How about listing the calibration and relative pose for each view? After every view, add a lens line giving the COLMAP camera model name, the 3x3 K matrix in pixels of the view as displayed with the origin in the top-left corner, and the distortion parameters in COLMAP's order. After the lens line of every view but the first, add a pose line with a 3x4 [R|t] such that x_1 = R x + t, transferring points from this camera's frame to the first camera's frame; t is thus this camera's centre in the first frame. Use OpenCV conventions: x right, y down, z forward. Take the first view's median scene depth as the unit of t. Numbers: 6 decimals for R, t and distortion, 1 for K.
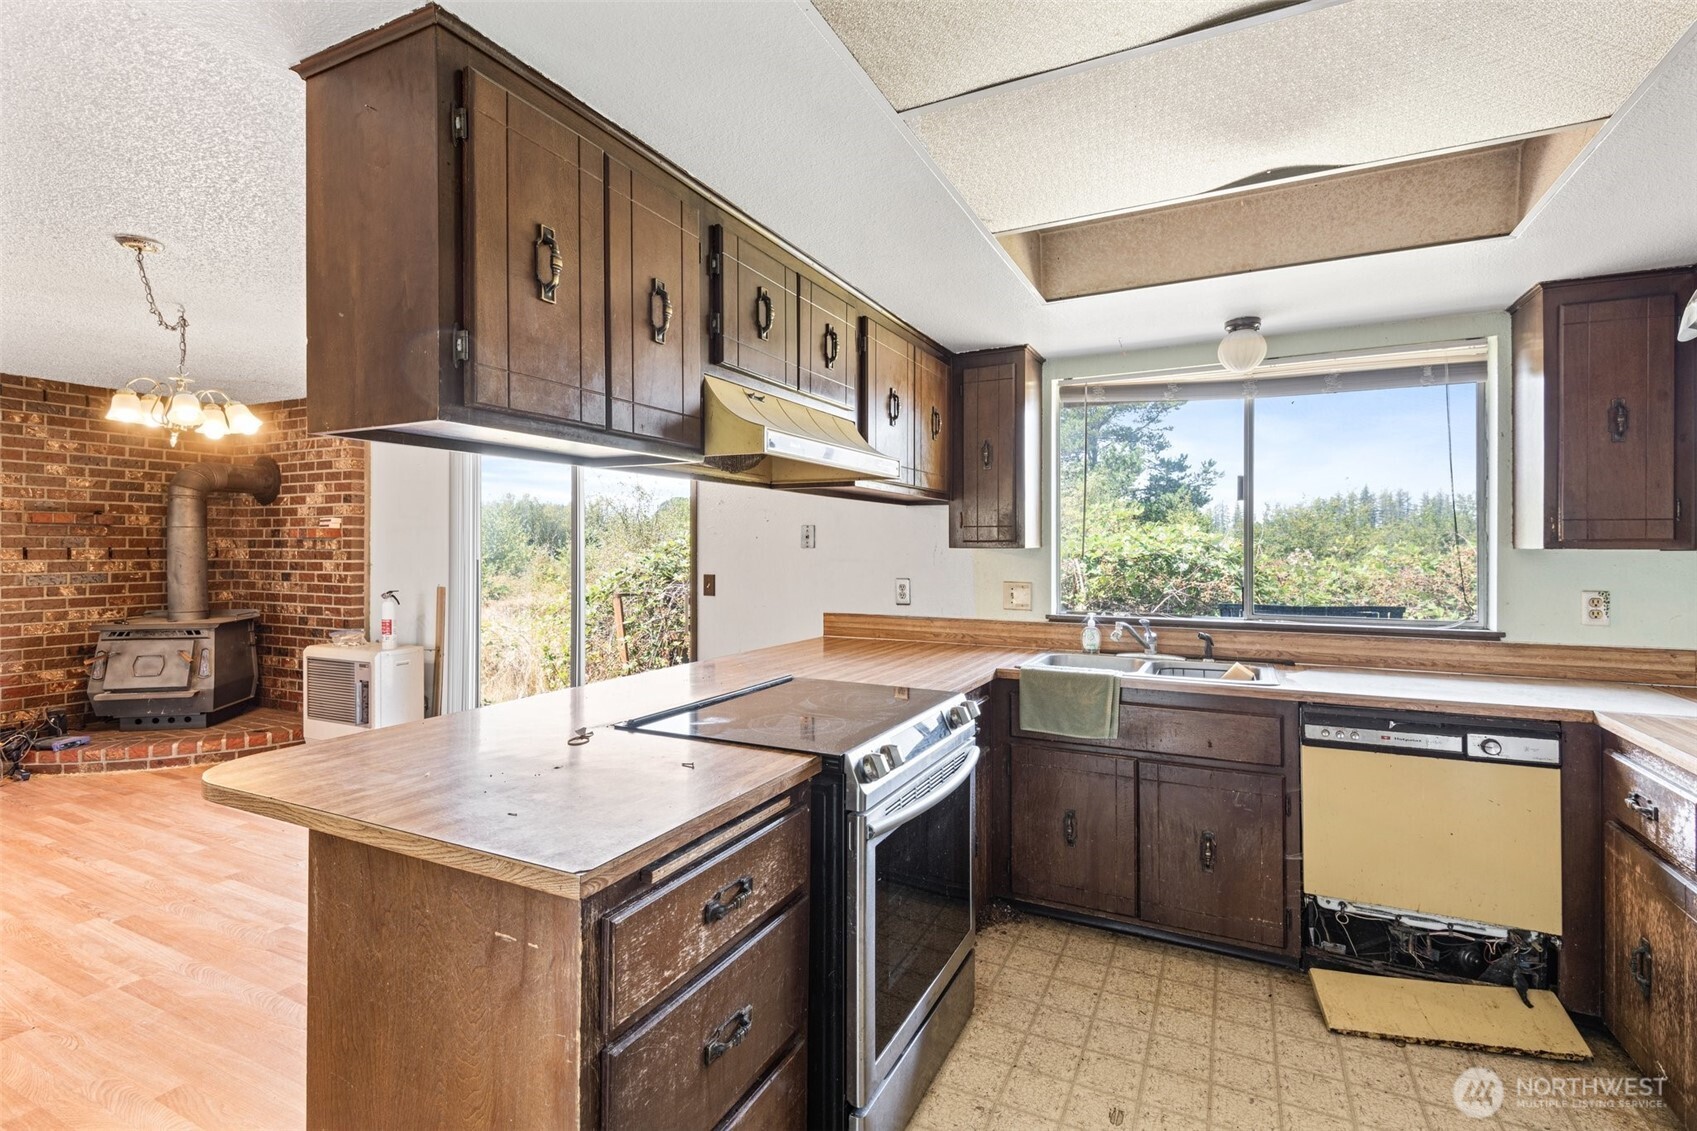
lens RADIAL K [[768.1, 0, 860.6], [0, 768.1, 556.0], [0, 0, 1]] dist [-0.000431, -0.000542]
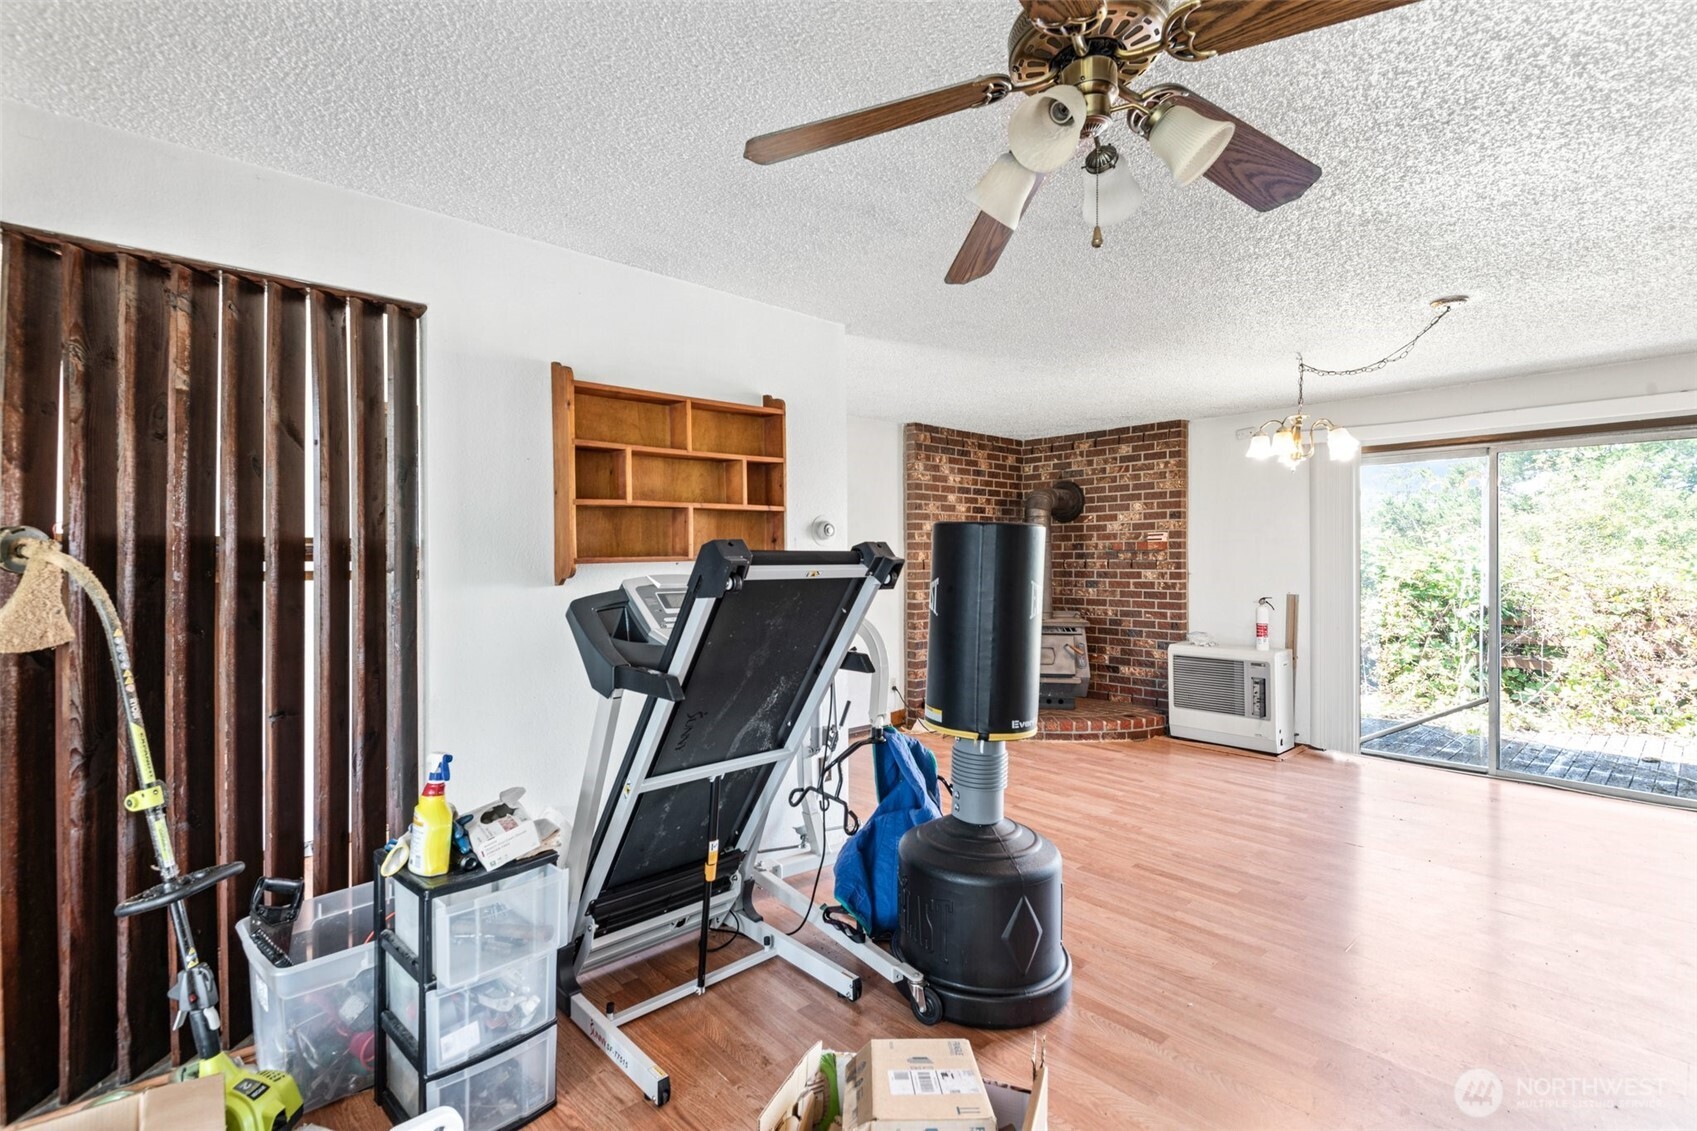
lens RADIAL K [[768.1, 0, 847.6], [0, 768.1, 564.2], [0, 0, 1]] dist [-0.000431, -0.000542]
pose [[0.918615, -0.003588, -0.395138, -0.664477], [0.001595, 0.999984, -0.005372, 0.002959], [0.395151, 0.004305, 0.918606, -0.224564]]
